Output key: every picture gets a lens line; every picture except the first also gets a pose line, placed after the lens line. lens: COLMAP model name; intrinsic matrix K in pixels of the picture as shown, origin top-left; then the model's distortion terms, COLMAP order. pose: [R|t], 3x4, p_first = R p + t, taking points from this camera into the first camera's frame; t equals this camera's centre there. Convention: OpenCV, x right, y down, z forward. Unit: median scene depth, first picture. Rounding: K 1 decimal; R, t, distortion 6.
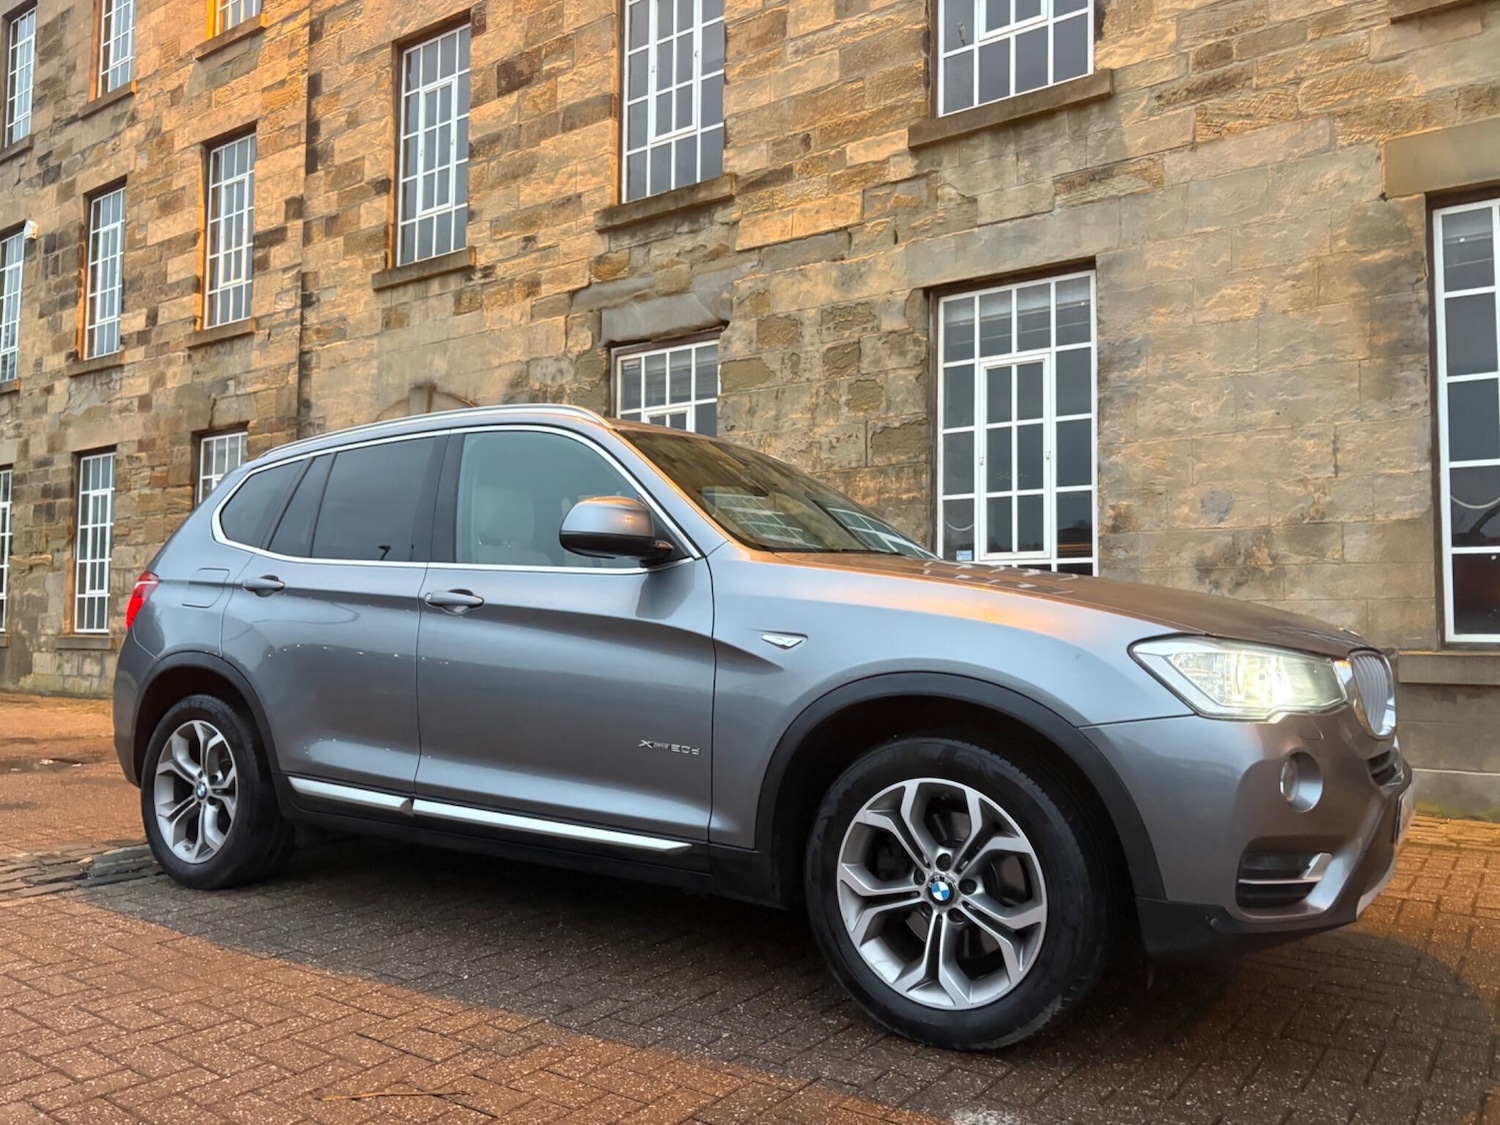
lens RADIAL K [[1144.6, 0, 749.4], [0, 1144.6, 558.7], [0, 0, 1]] dist [0.039350, -0.033280]
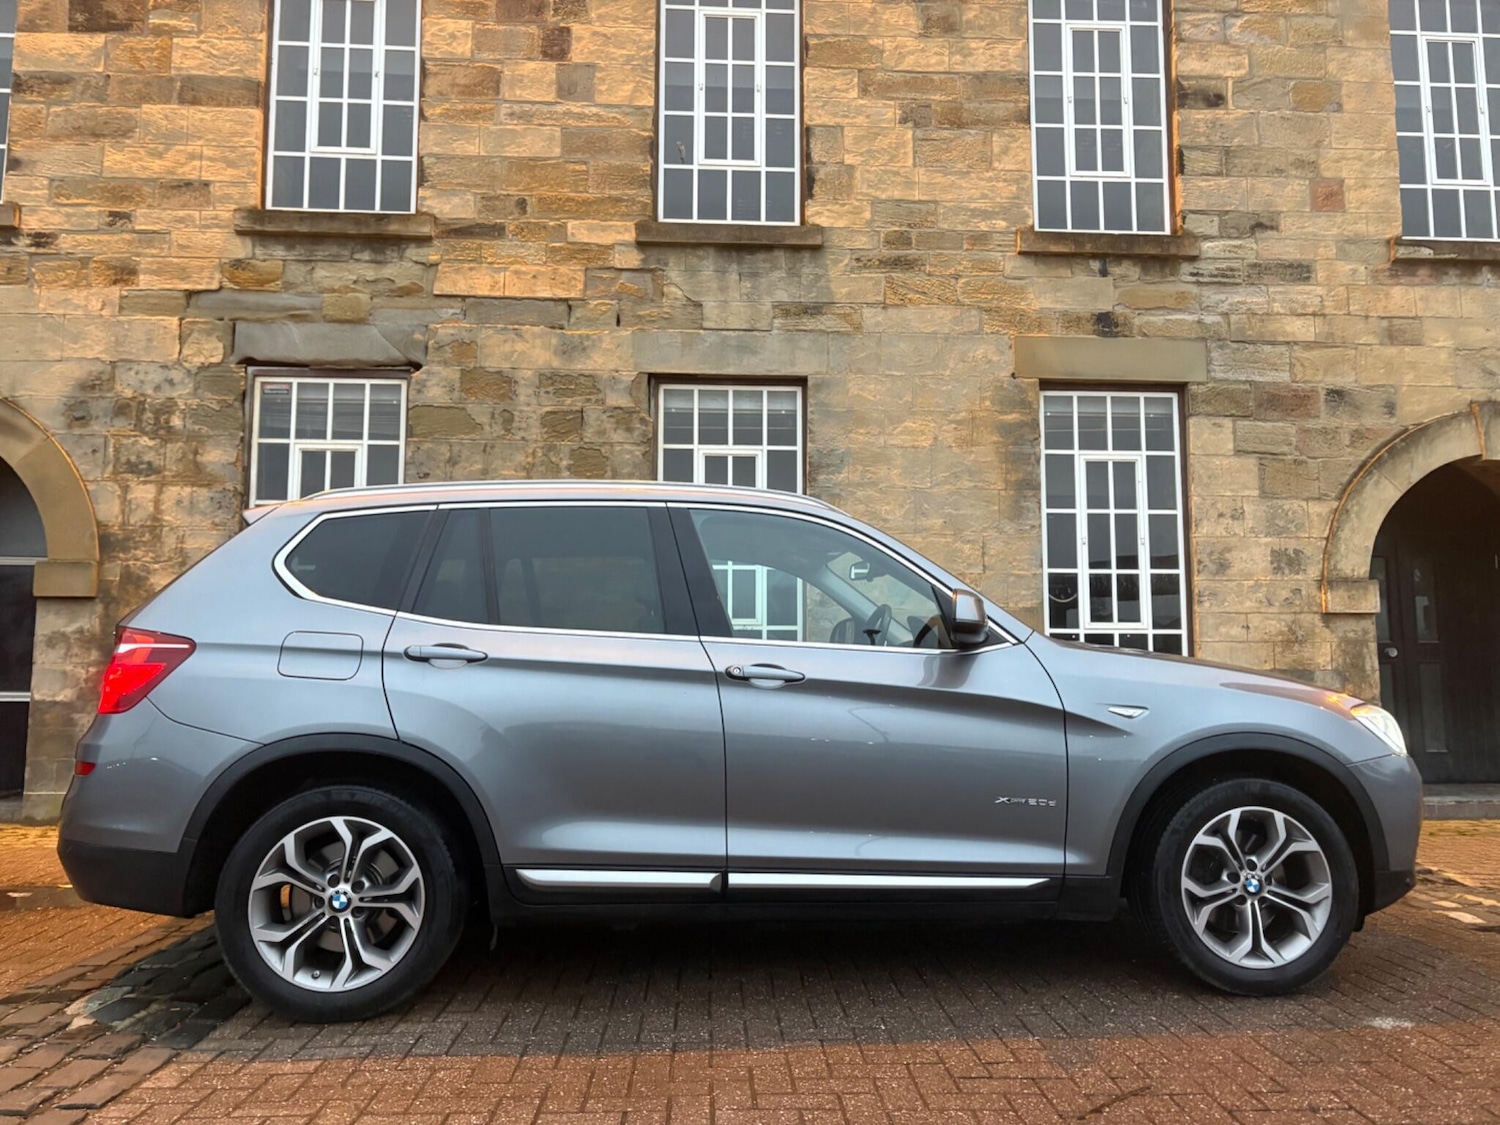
lens RADIAL K [[1144.6, 0, 766.8], [0, 1144.6, 556.6], [0, 0, 1]] dist [0.039350, -0.033280]
pose [[0.779219, 0.061494, 0.623728, -0.418324], [-0.035944, 0.997922, -0.053482, -0.007470], [-0.625720, 0.019255, 0.779810, 0.084511]]
